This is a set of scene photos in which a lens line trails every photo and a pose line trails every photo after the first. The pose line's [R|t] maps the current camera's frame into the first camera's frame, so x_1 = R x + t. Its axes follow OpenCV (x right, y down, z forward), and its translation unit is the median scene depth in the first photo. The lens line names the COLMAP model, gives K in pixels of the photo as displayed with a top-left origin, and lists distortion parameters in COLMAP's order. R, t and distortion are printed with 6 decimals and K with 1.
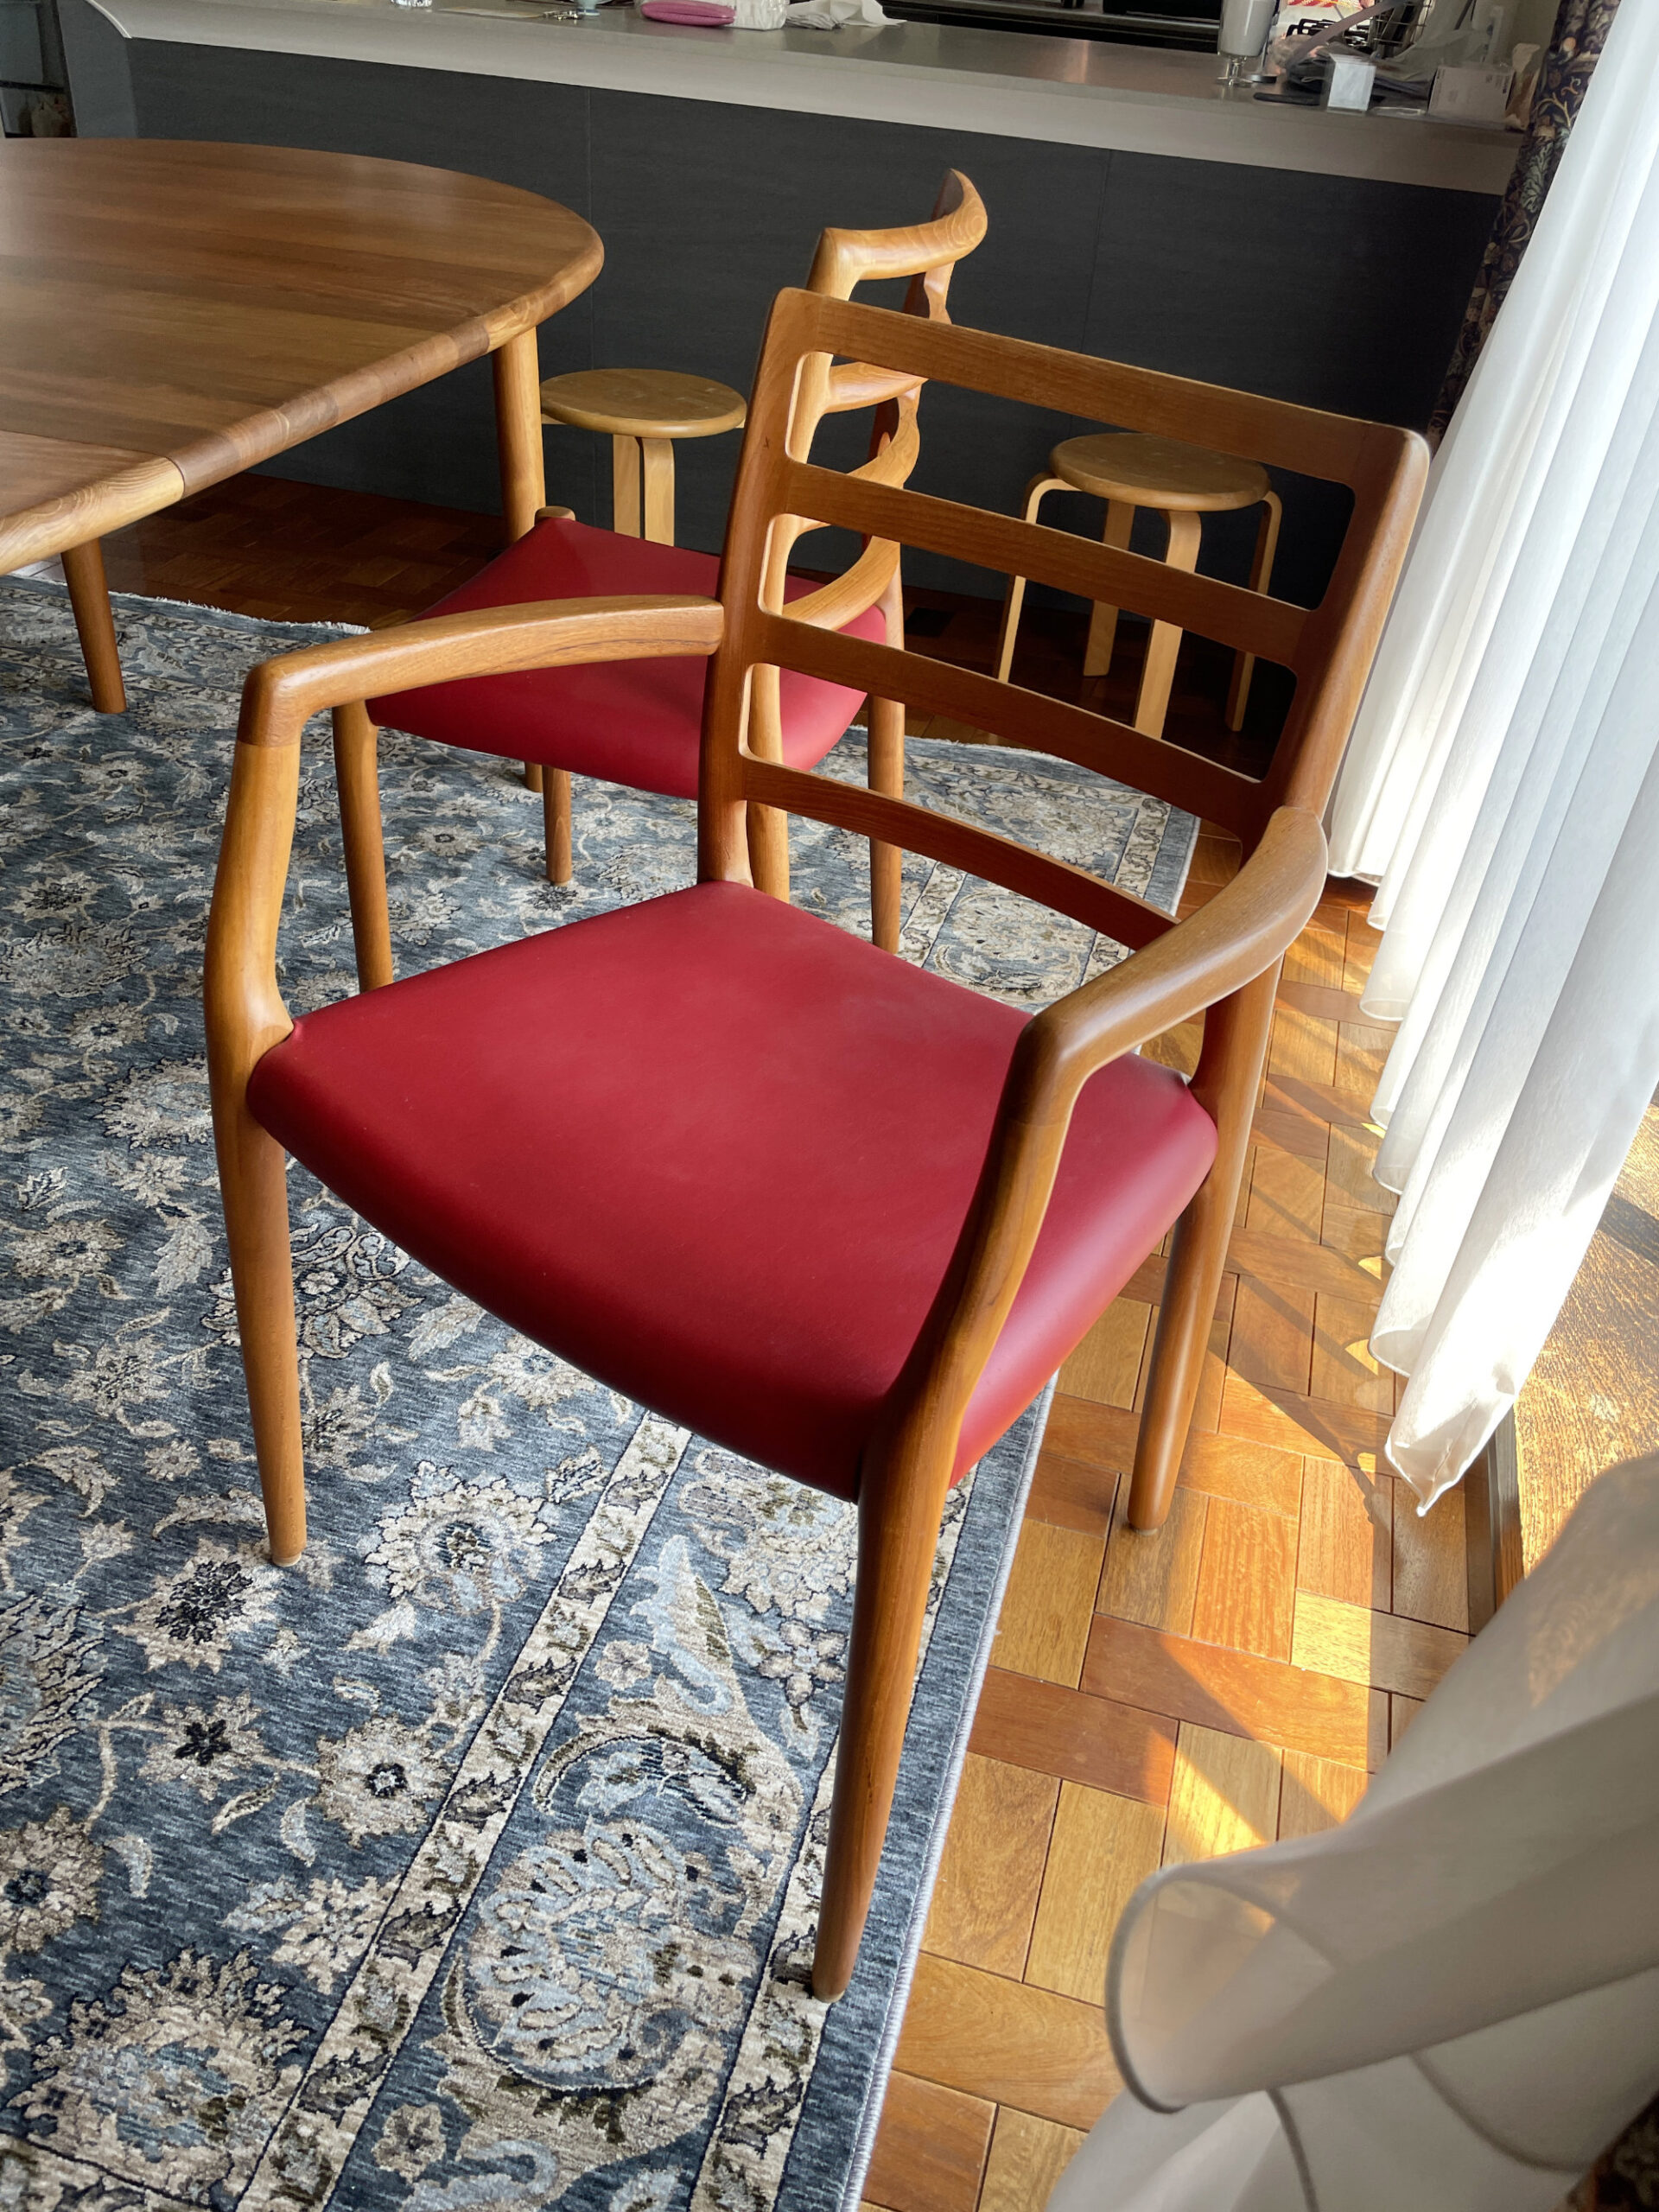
lens RADIAL K [[1726.3, 0, 868.3], [0, 1726.3, 1110.4], [0, 0, 1]] dist [0.078576, -0.123197]
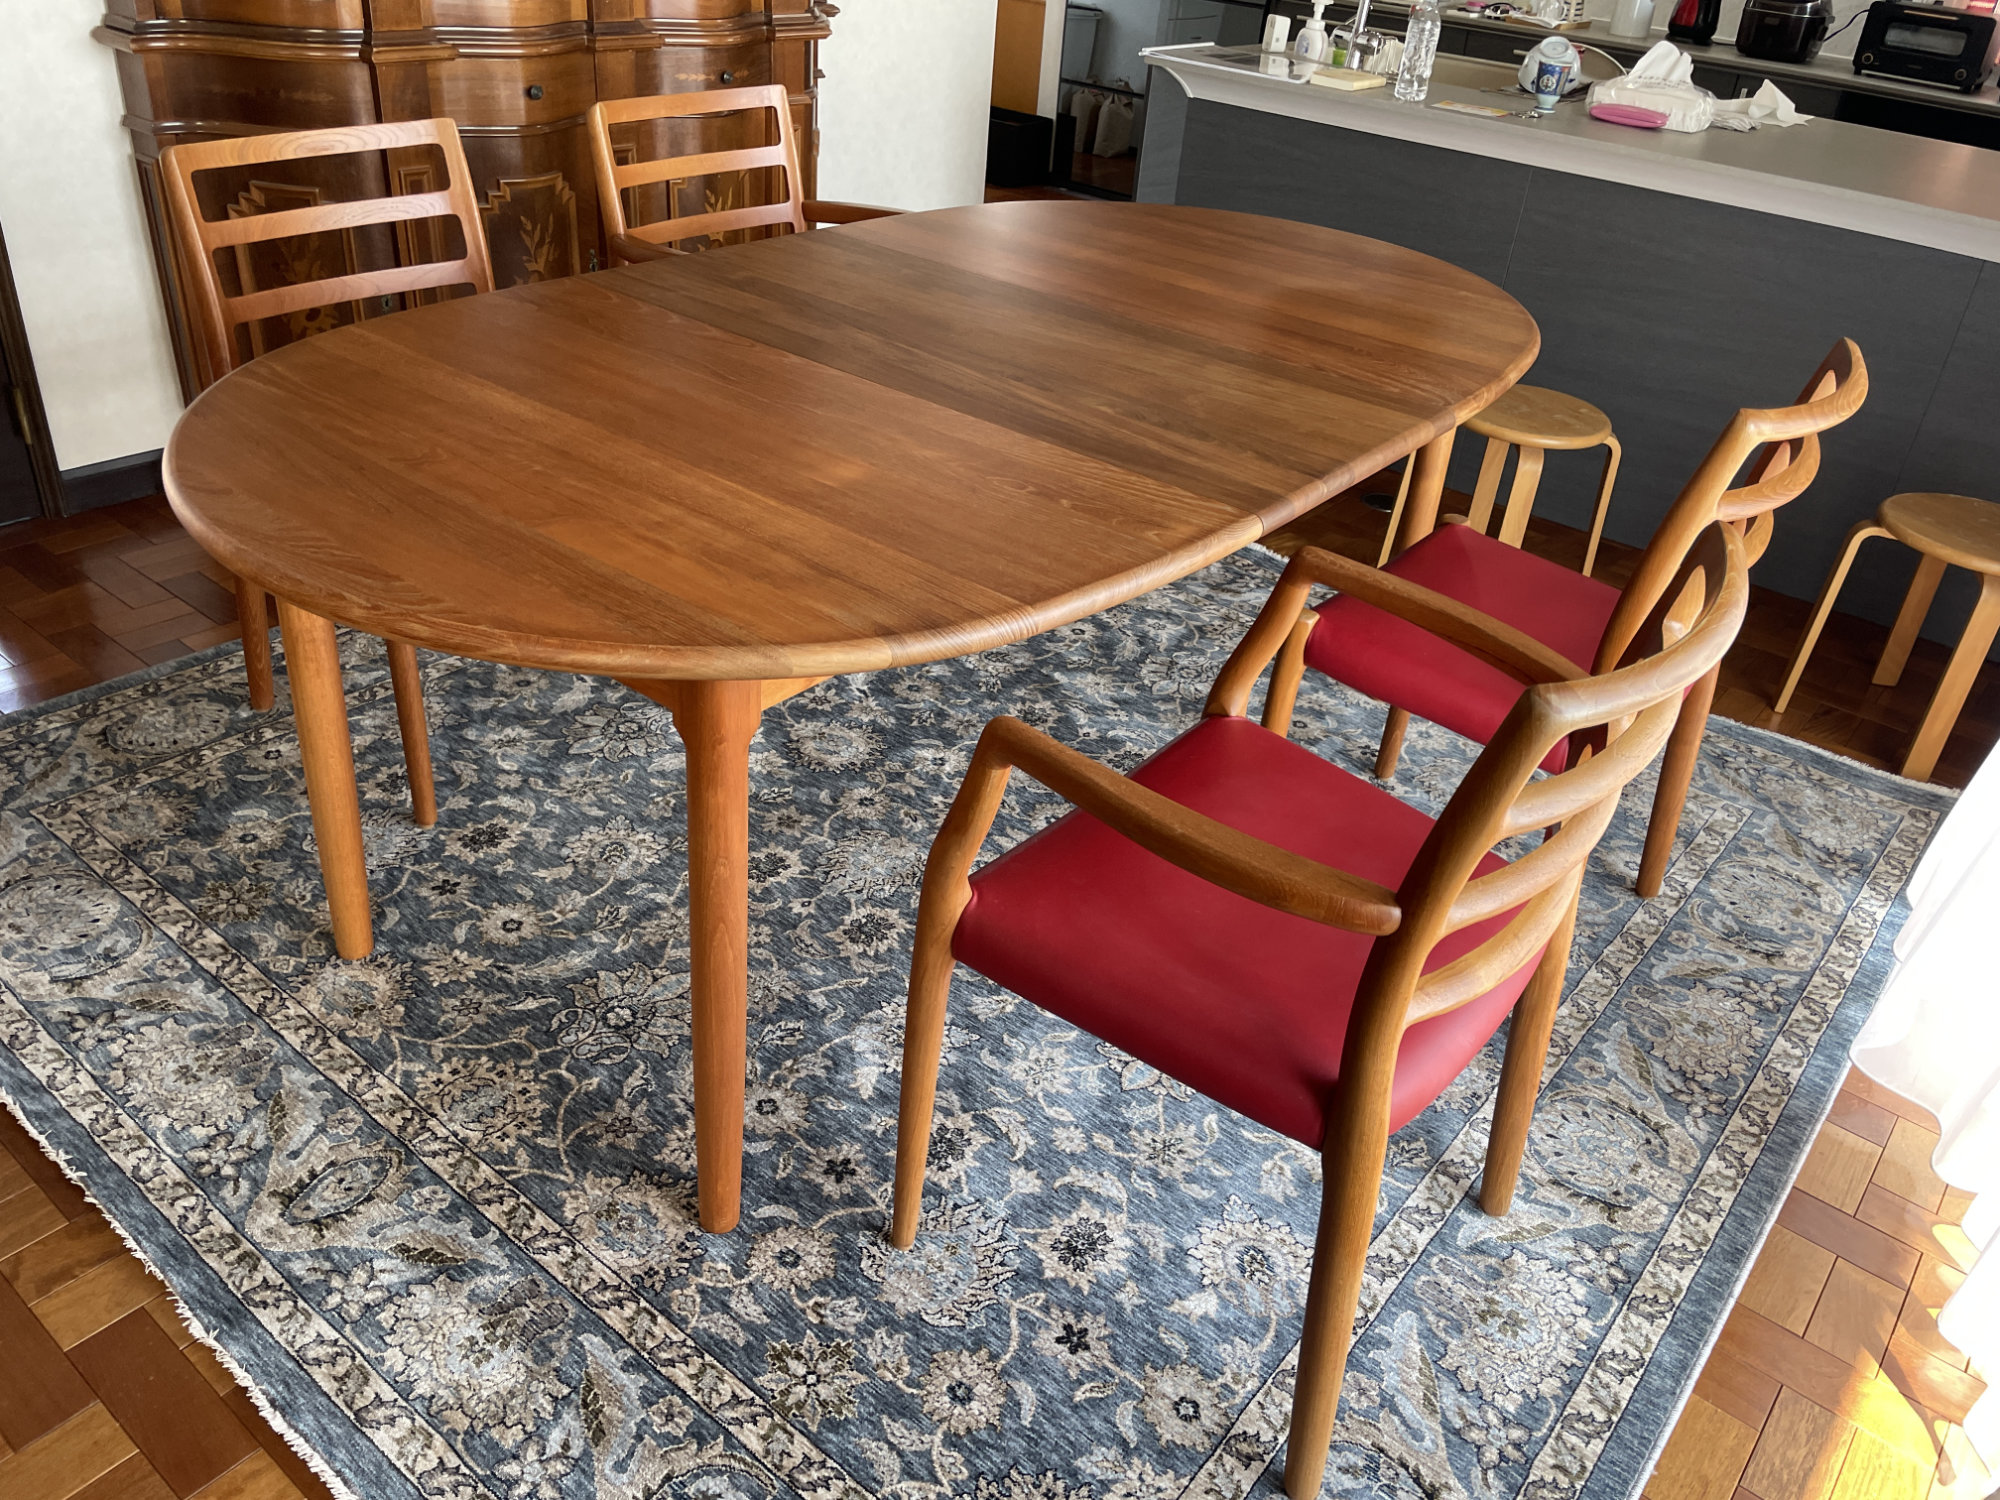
lens RADIAL K [[1560.9, 0, 999.4], [0, 1560.9, 720.5], [0, 0, 1]] dist [0.078576, -0.123197]
pose [[0.914988, 0.202214, -0.349151, -0.070172], [-0.243718, 0.966635, -0.078855, -0.019849], [0.321556, 0.157246, 0.933743, -0.304980]]
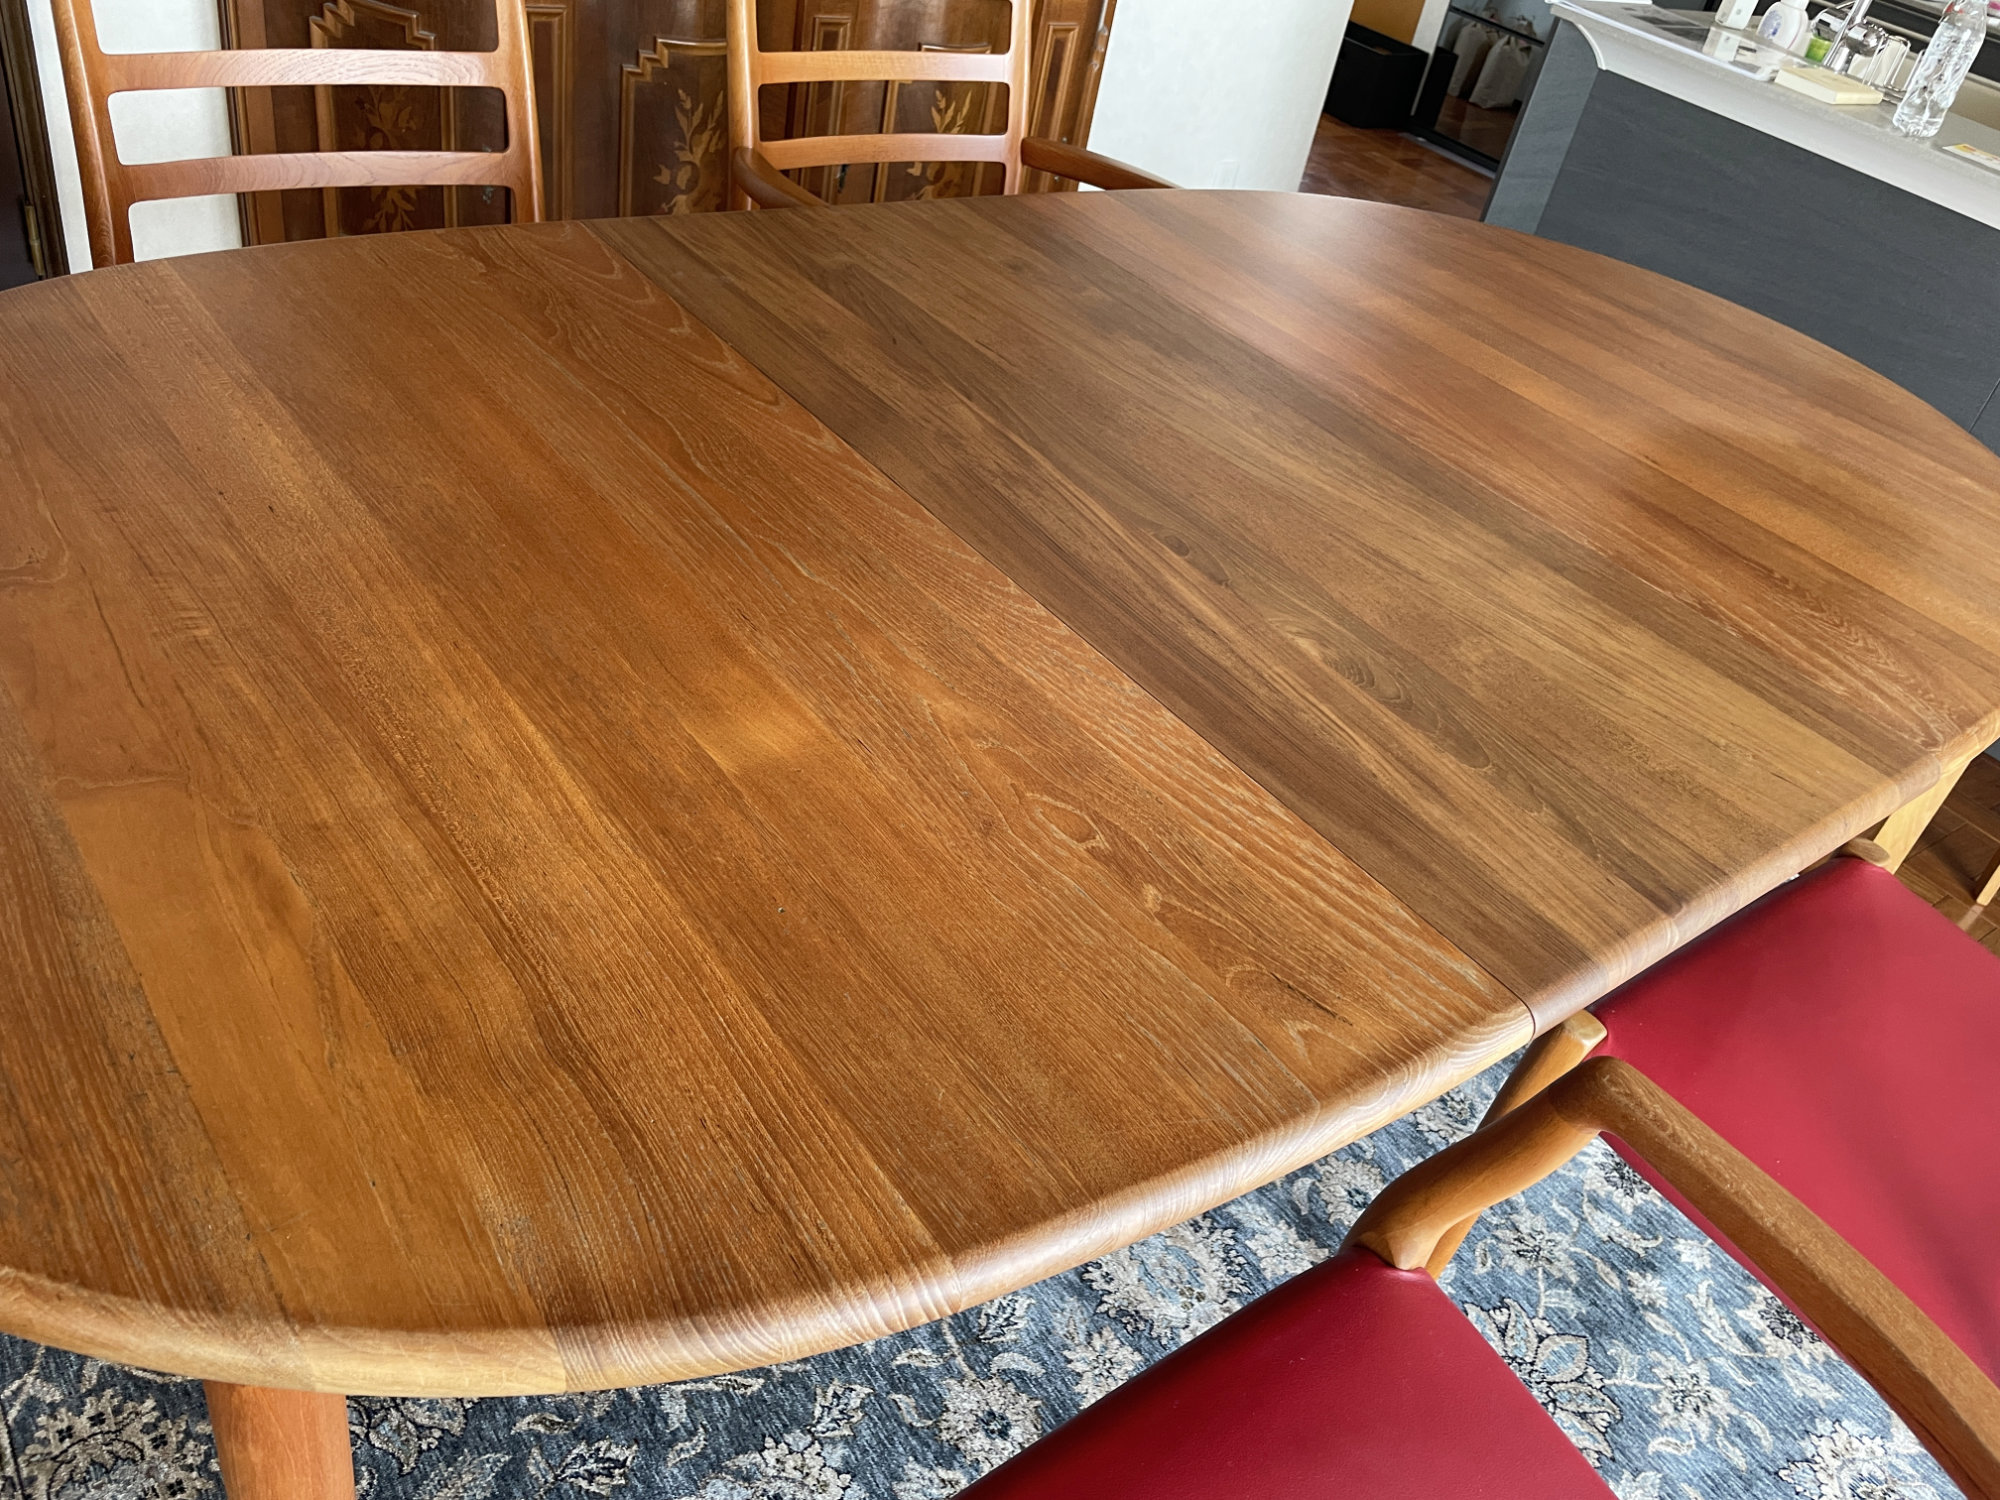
lens RADIAL K [[1560.9, 0, 999.4], [0, 1560.9, 720.5], [0, 0, 1]] dist [0.078576, -0.123197]
pose [[0.783505, 0.419466, -0.458440, -0.267984], [-0.455741, 0.889427, 0.034919, -0.341687], [0.422397, 0.181571, 0.888039, 0.214169]]
